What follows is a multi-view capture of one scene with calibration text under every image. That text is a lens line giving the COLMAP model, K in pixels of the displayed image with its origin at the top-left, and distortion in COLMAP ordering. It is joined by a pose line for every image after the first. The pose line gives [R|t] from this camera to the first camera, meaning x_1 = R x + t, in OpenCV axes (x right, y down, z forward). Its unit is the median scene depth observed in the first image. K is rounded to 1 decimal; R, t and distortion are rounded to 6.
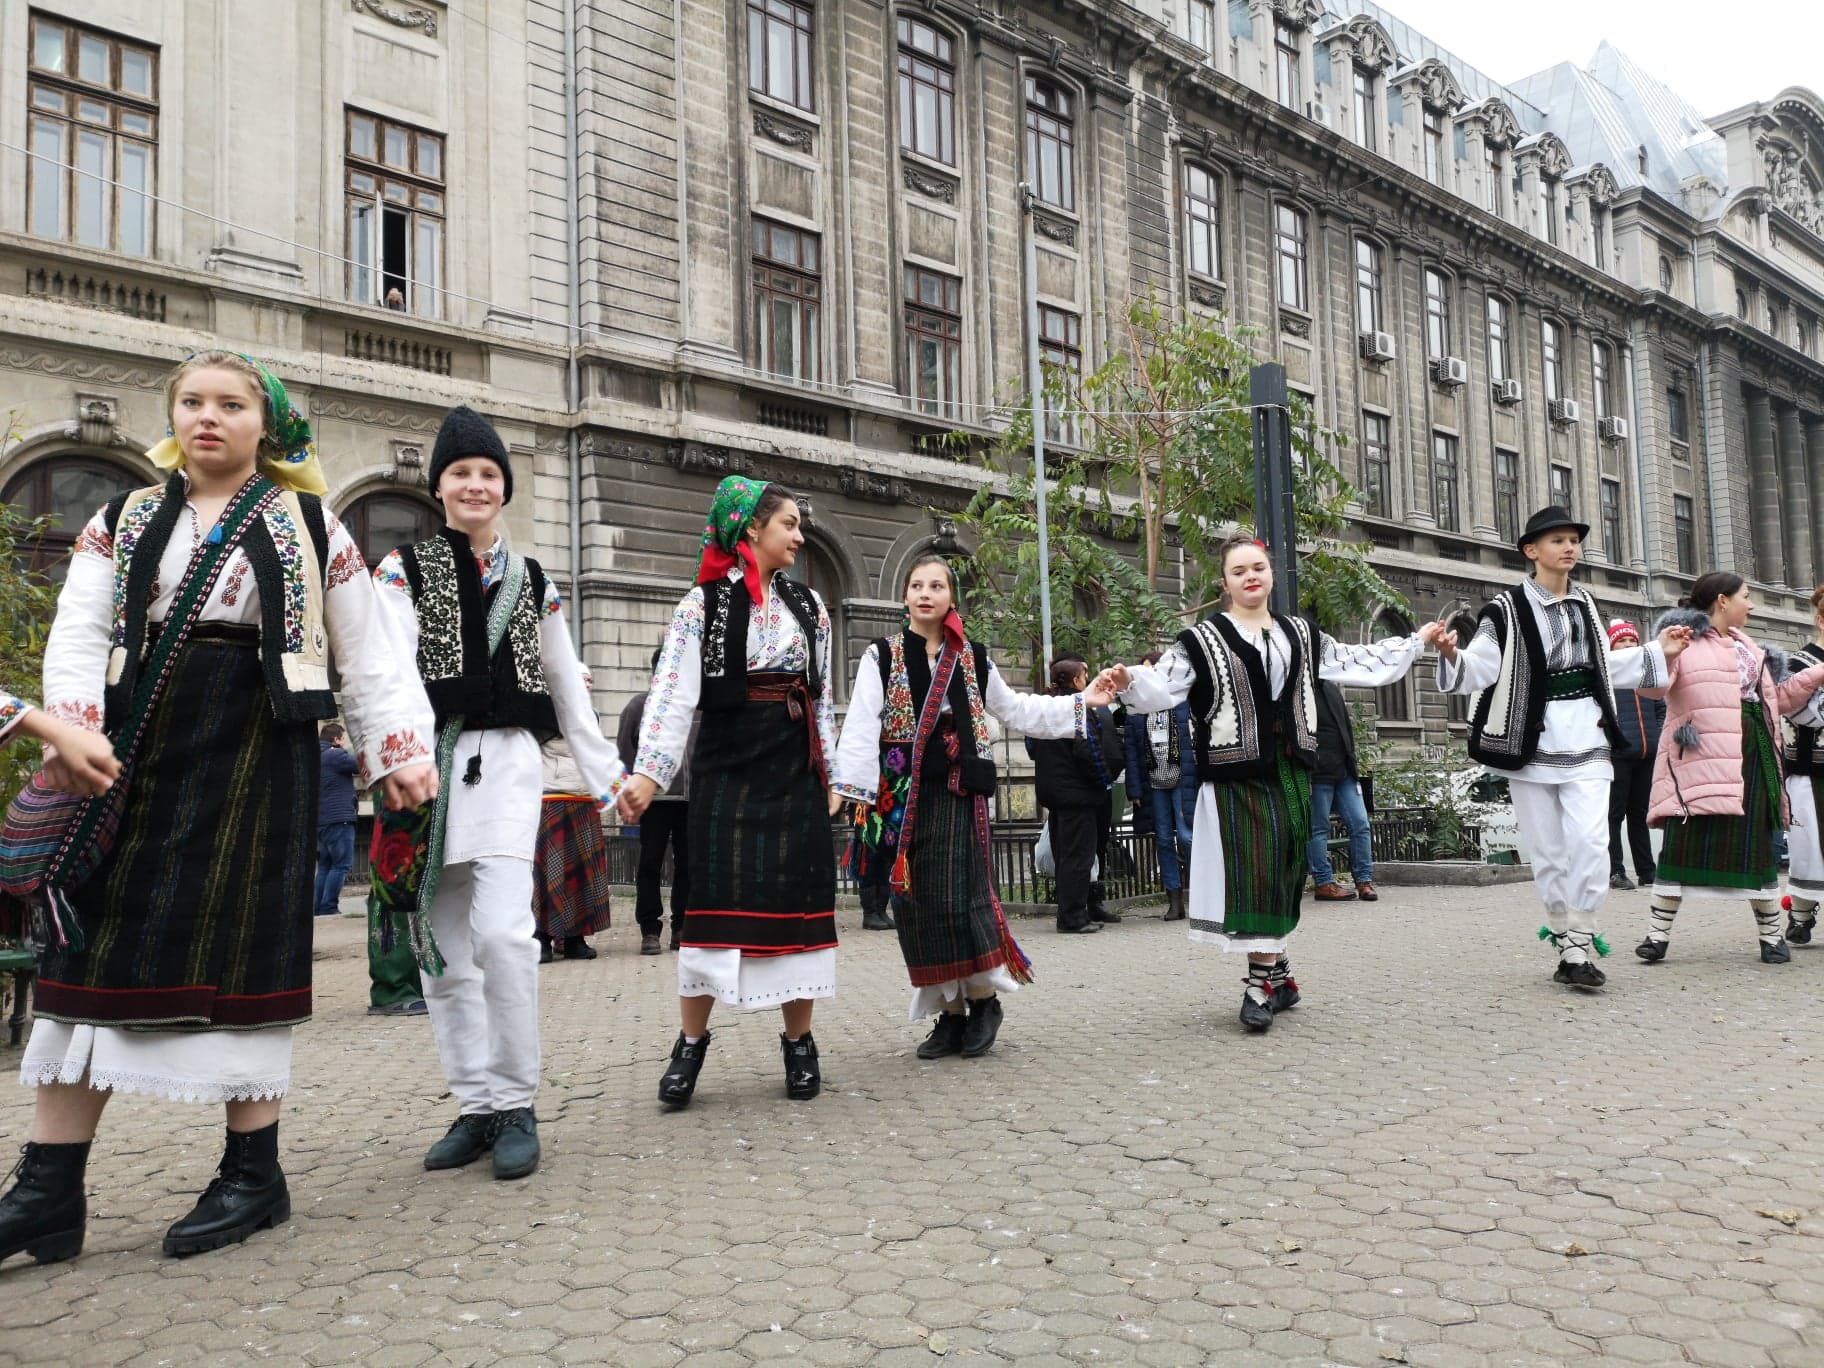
lens RADIAL K [[1346.8, 0, 884.3], [0, 1346.8, 703.2], [0, 0, 1]] dist [0.040801, -0.031668]
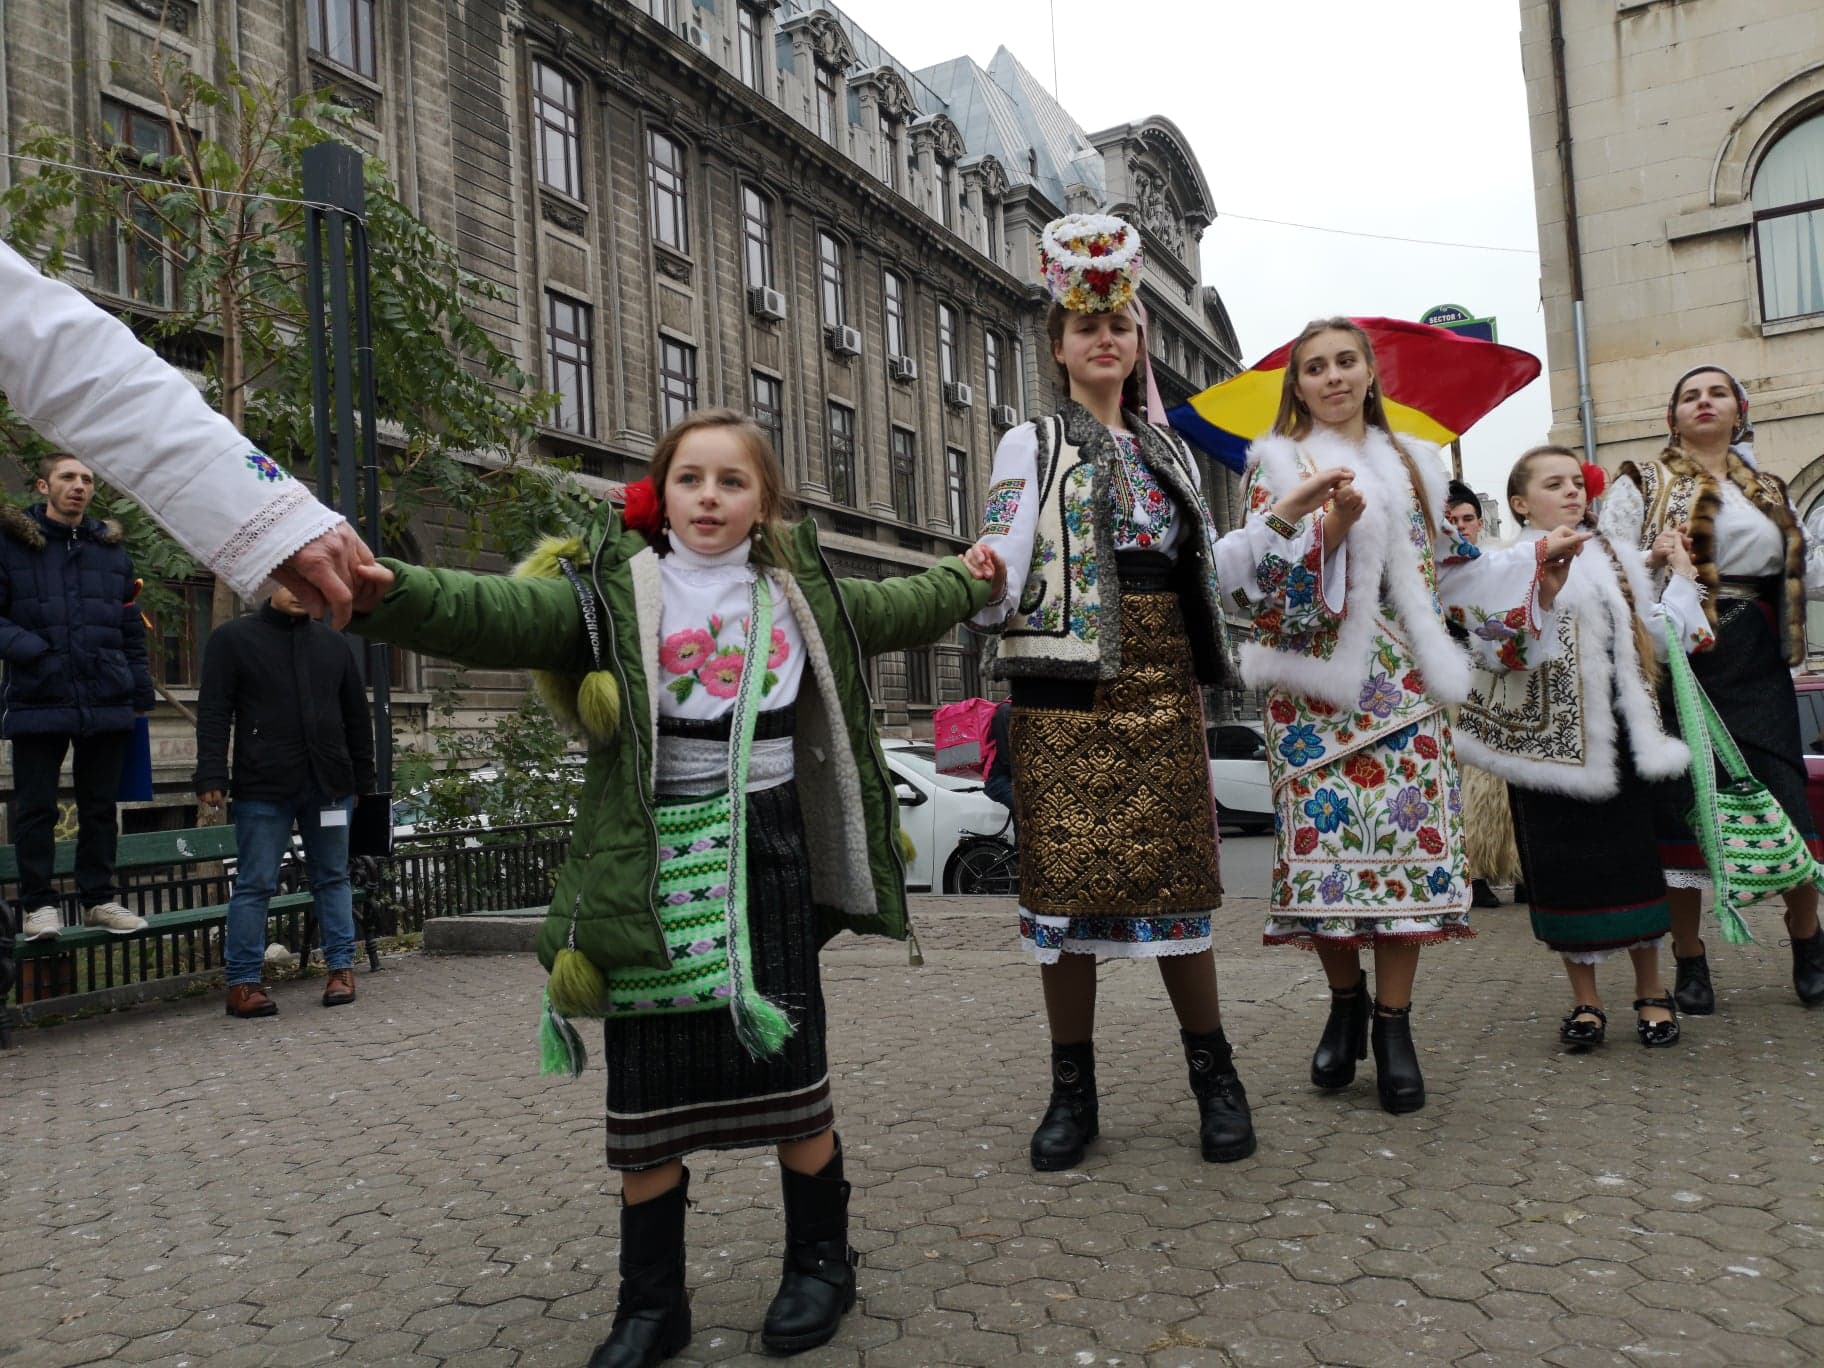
lens RADIAL K [[1341.5, 0, 933.0], [0, 1341.5, 675.5], [0, 0, 1]] dist [0.084106, -0.084813]
pose [[0.923889, -0.000443, 0.382661, 0.105742], [0.004082, 0.999954, -0.008696, 0.002642], [-0.382640, 0.009596, 0.923848, 0.089338]]
